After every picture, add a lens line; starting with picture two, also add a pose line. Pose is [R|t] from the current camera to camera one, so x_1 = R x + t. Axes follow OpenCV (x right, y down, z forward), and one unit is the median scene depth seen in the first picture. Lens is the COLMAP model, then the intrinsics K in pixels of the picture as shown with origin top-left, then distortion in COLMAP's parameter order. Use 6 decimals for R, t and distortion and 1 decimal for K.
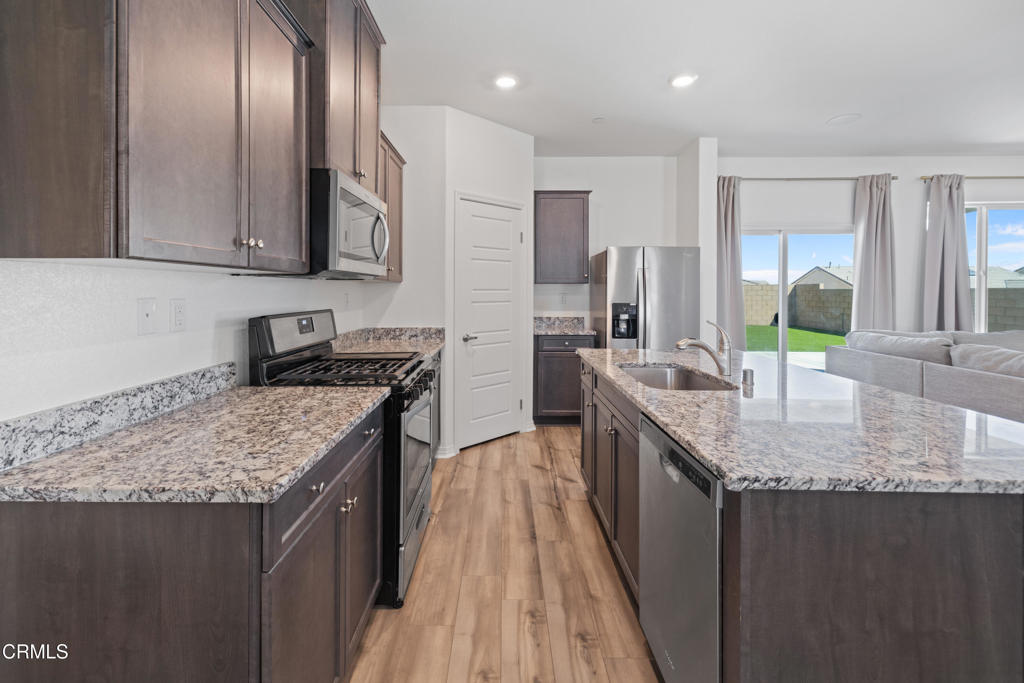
lens RADIAL K [[441.0, 0, 504.9], [0, 441.0, 294.3], [0, 0, 1]] dist [0.003185, -0.000361]
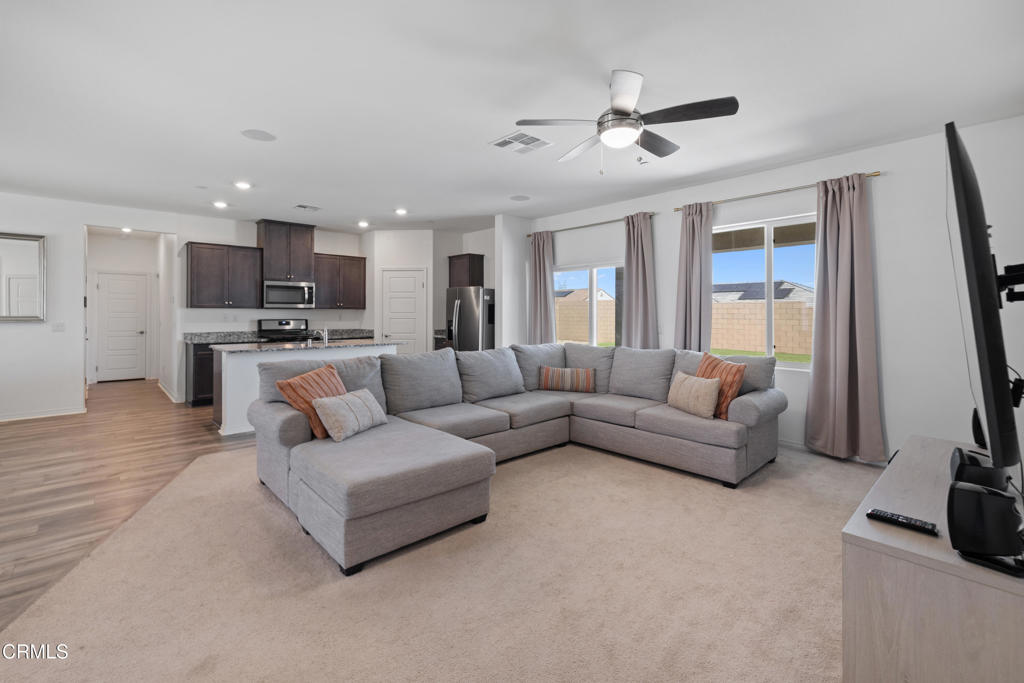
lens RADIAL K [[441.0, 0, 511.2], [0, 441.0, 310.0], [0, 0, 1]] dist [0.003185, -0.000361]
pose [[0.697515, -0.005532, -0.716549, 1.988171], [-0.007846, 0.999851, -0.015357, 0.004412], [0.716528, 0.016334, 0.697368, -0.056918]]
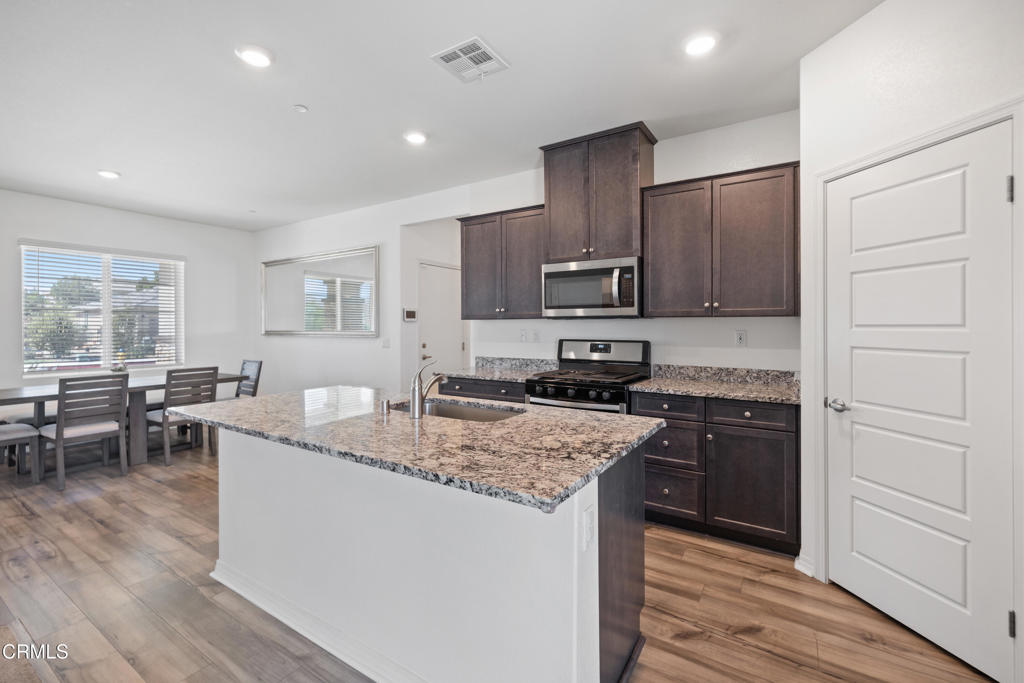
lens RADIAL K [[441.0, 0, 508.6], [0, 441.0, 334.1], [0, 0, 1]] dist [0.003185, -0.000361]
pose [[-0.522162, 0.008020, -0.852809, 0.717389], [-0.011675, 0.999795, 0.016550, -0.003778], [0.852767, 0.018598, -0.521961, 0.999260]]
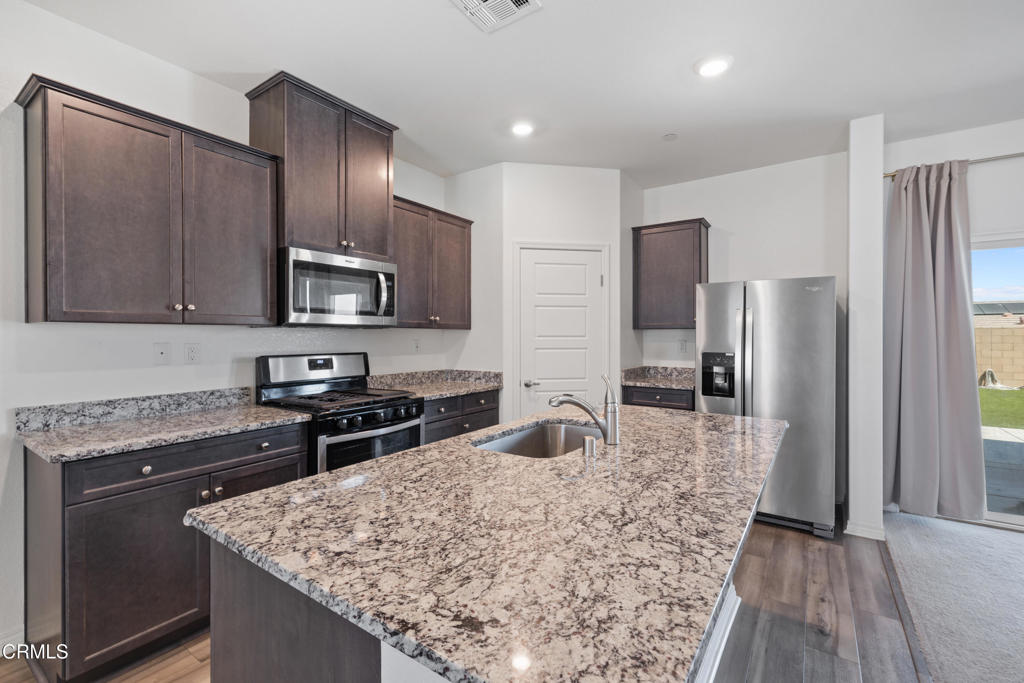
lens RADIAL K [[441.0, 0, 517.7], [0, 441.0, 338.8], [0, 0, 1]] dist [0.003185, -0.000361]
pose [[0.833072, 0.003108, -0.553156, 0.490094], [-0.003928, 0.999992, -0.000297, -0.004751], [0.553151, 0.002420, 0.833077, 0.145555]]
